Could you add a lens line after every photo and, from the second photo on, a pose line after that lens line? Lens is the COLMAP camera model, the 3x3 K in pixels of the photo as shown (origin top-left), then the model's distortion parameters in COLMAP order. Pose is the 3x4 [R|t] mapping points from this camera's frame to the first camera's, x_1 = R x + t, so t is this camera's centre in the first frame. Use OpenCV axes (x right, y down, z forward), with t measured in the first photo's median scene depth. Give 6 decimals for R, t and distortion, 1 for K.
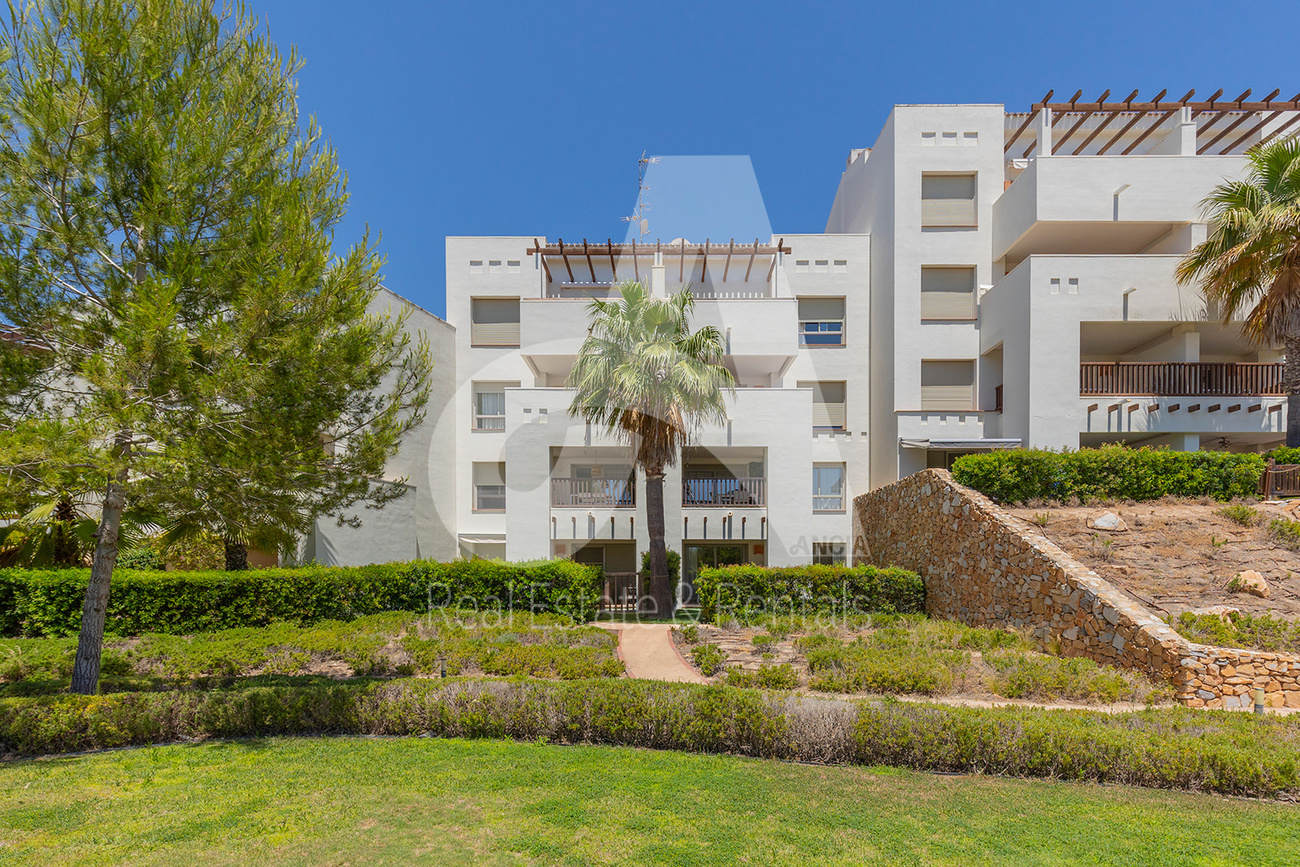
lens RADIAL K [[599.7, 0, 653.9], [0, 599.7, 578.0], [0, 0, 1]] dist [-0.002429, -0.000525]
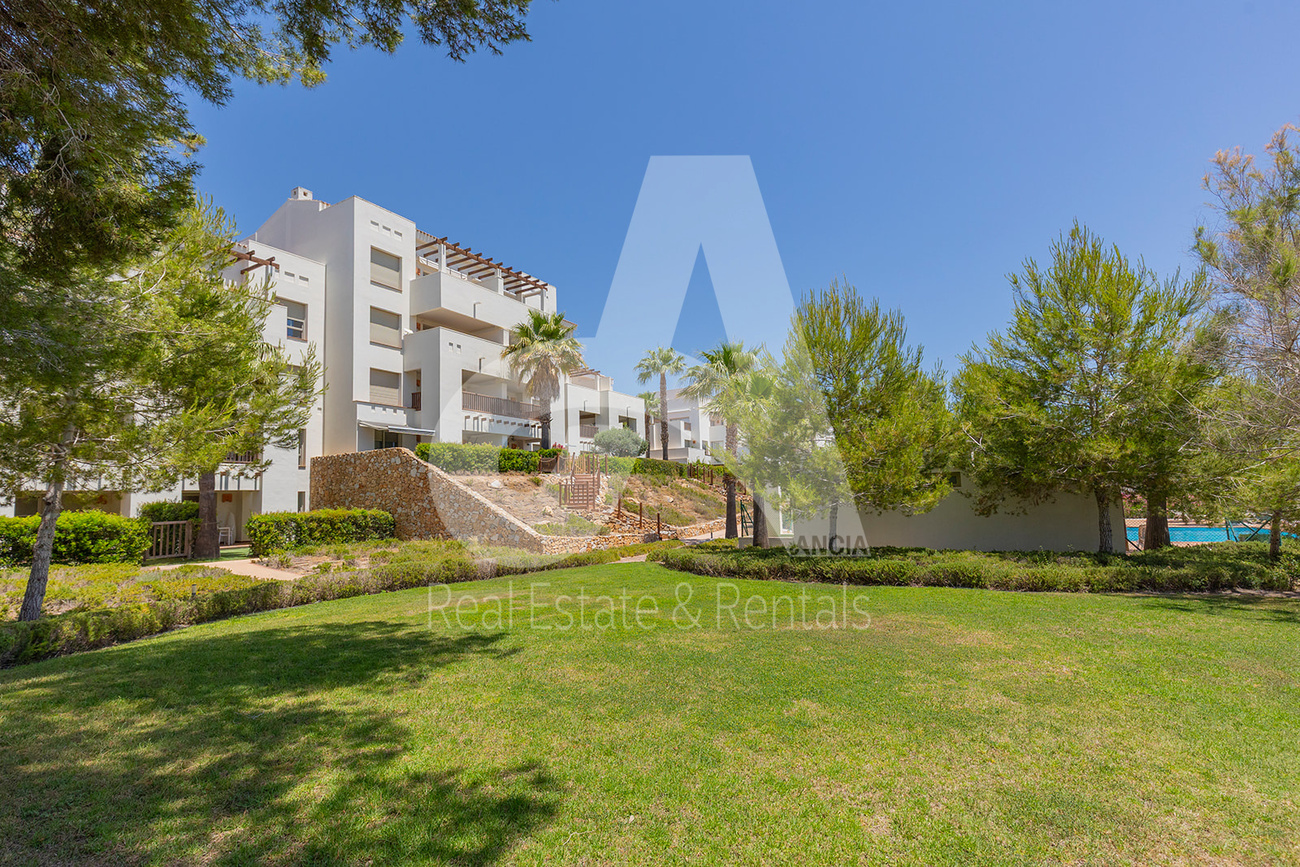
lens RADIAL K [[609.7, 0, 649.3], [0, 609.7, 446.0], [0, 0, 1]] dist [0.000231, -0.000453]
pose [[0.481400, 0.059501, 0.874479, -0.588229], [0.044847, 0.994714, -0.092371, -0.004231], [-0.875353, 0.083685, 0.476187, -0.336261]]
